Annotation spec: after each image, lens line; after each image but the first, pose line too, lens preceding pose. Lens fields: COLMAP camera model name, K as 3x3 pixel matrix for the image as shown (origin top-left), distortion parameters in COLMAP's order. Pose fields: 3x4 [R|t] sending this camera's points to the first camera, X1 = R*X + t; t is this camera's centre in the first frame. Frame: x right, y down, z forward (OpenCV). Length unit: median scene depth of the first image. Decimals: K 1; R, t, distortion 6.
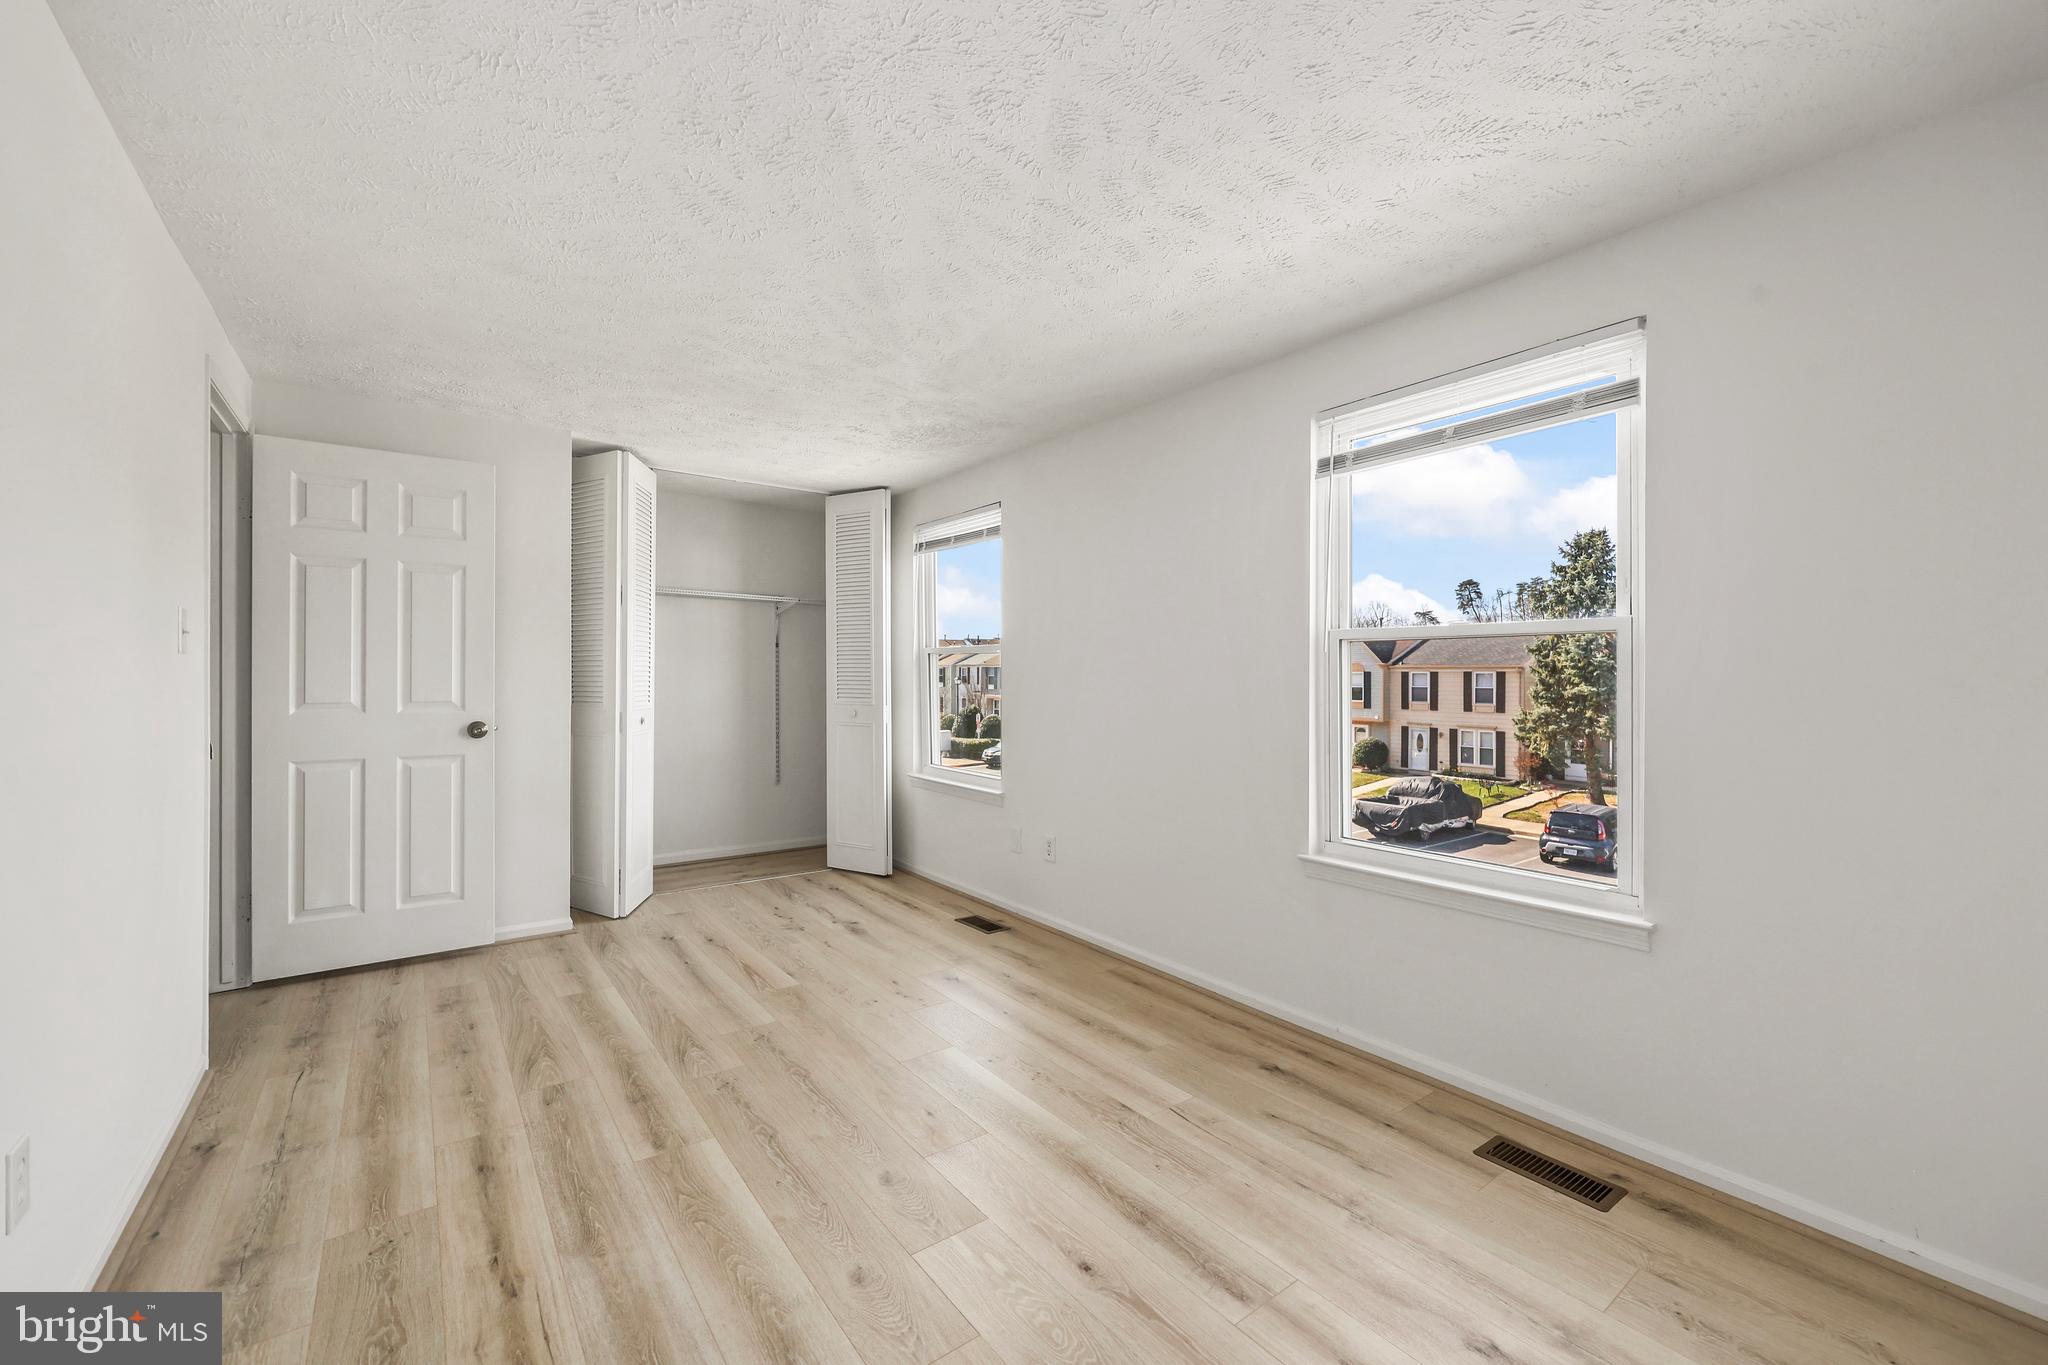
lens RADIAL K [[838.8, 0, 1029.7], [0, 838.8, 670.9], [0, 0, 1]] dist [-0.001561, 0.000880]
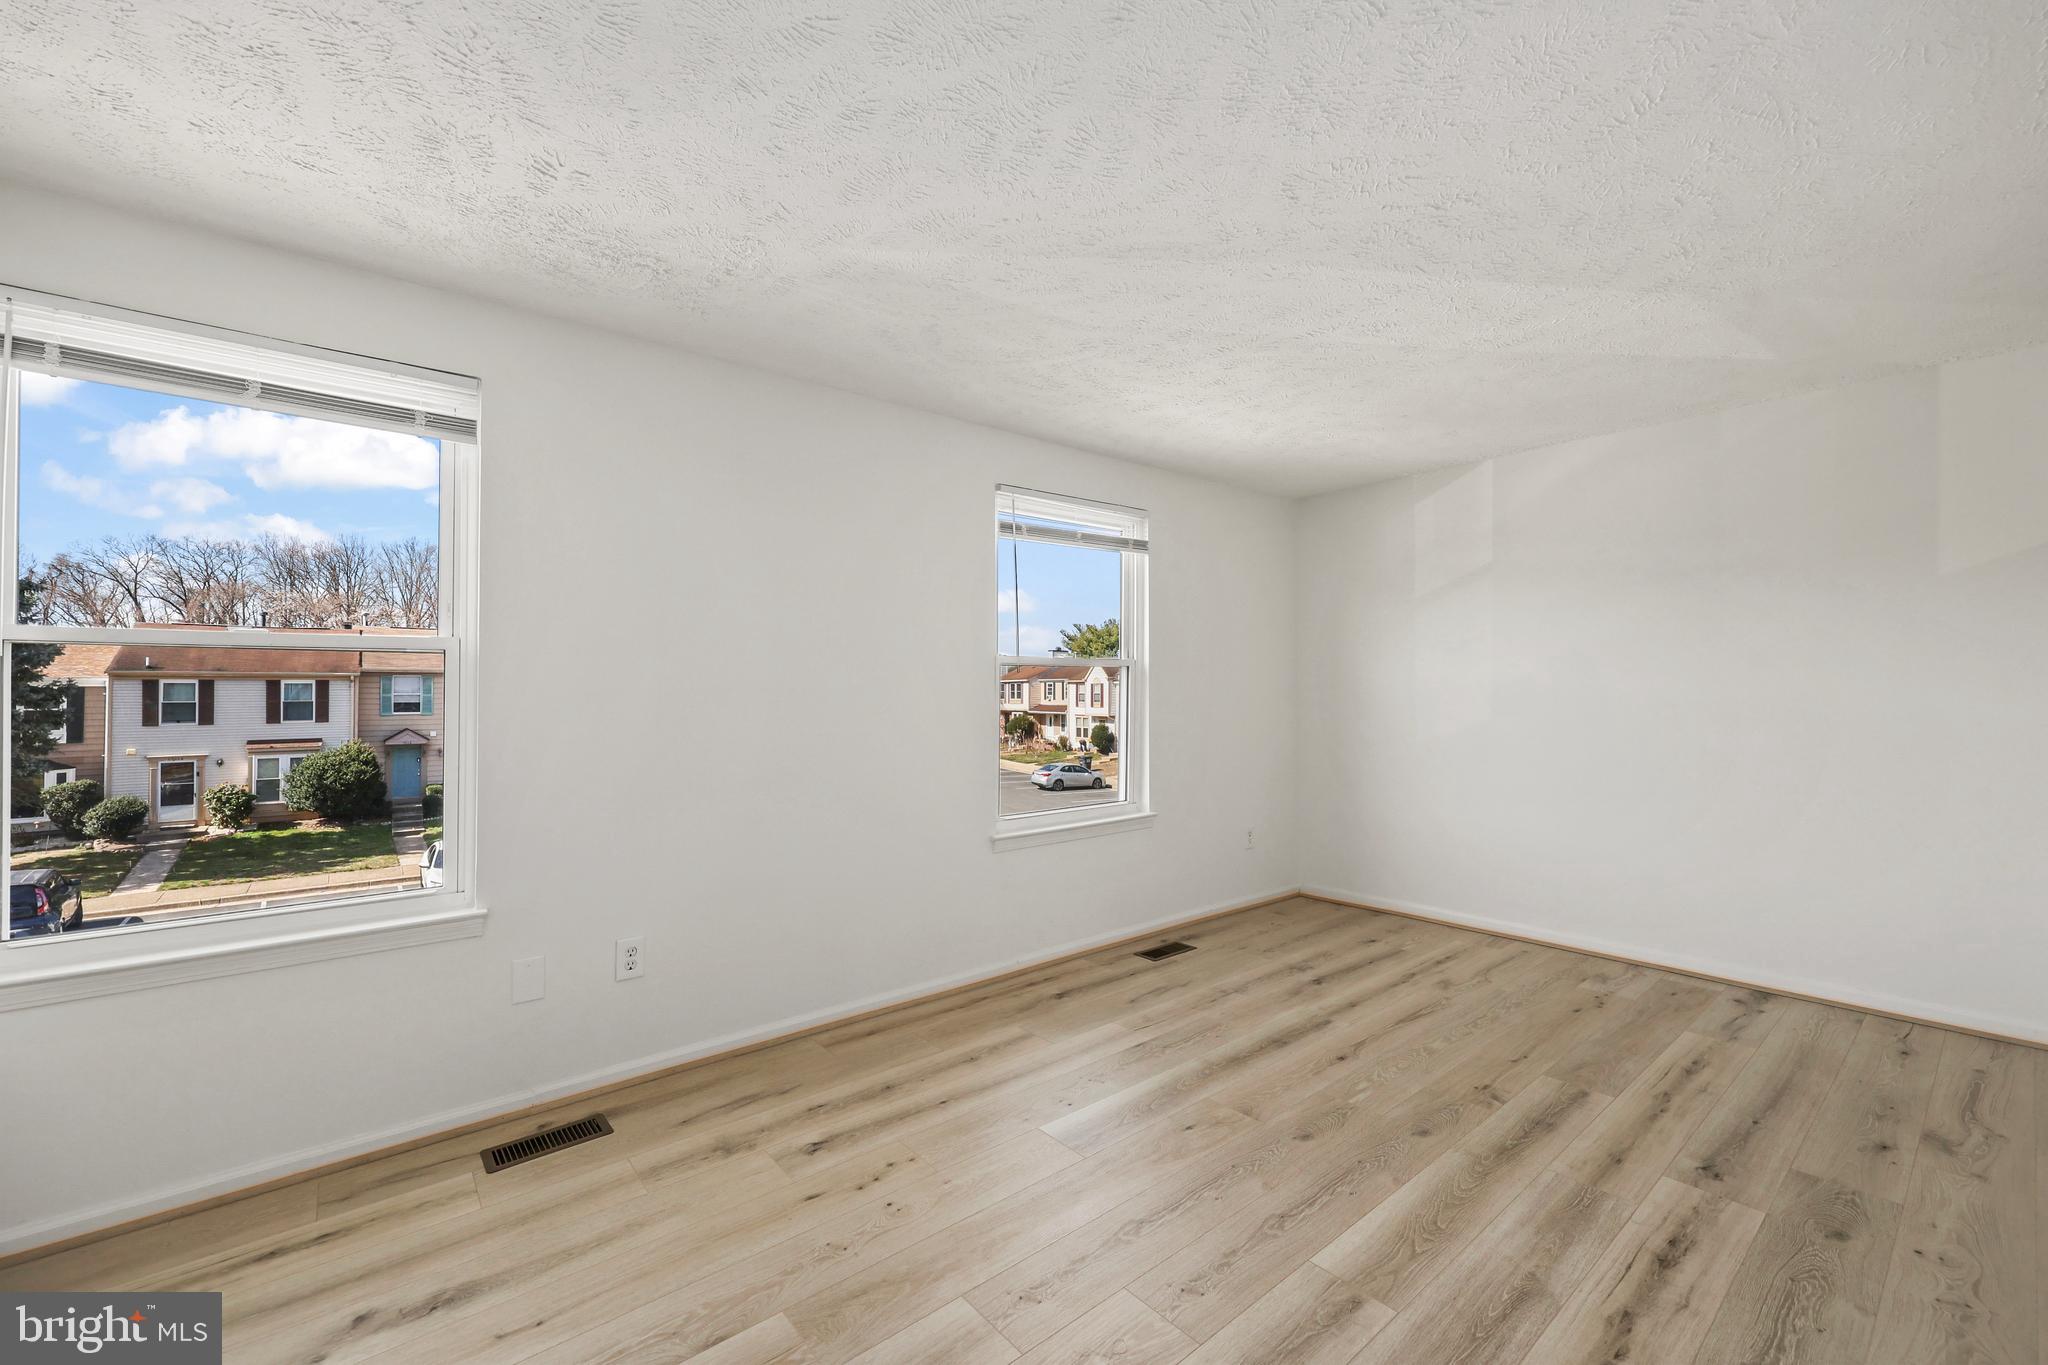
lens RADIAL K [[838.8, 0, 1027.2], [0, 838.8, 680.6], [0, 0, 1]] dist [-0.001561, 0.000880]
pose [[-0.055723, 0.010621, 0.998390, -1.198849], [0.004184, 0.999937, -0.010404, 0.003611], [-0.998437, 0.003598, -0.055764, 1.341717]]
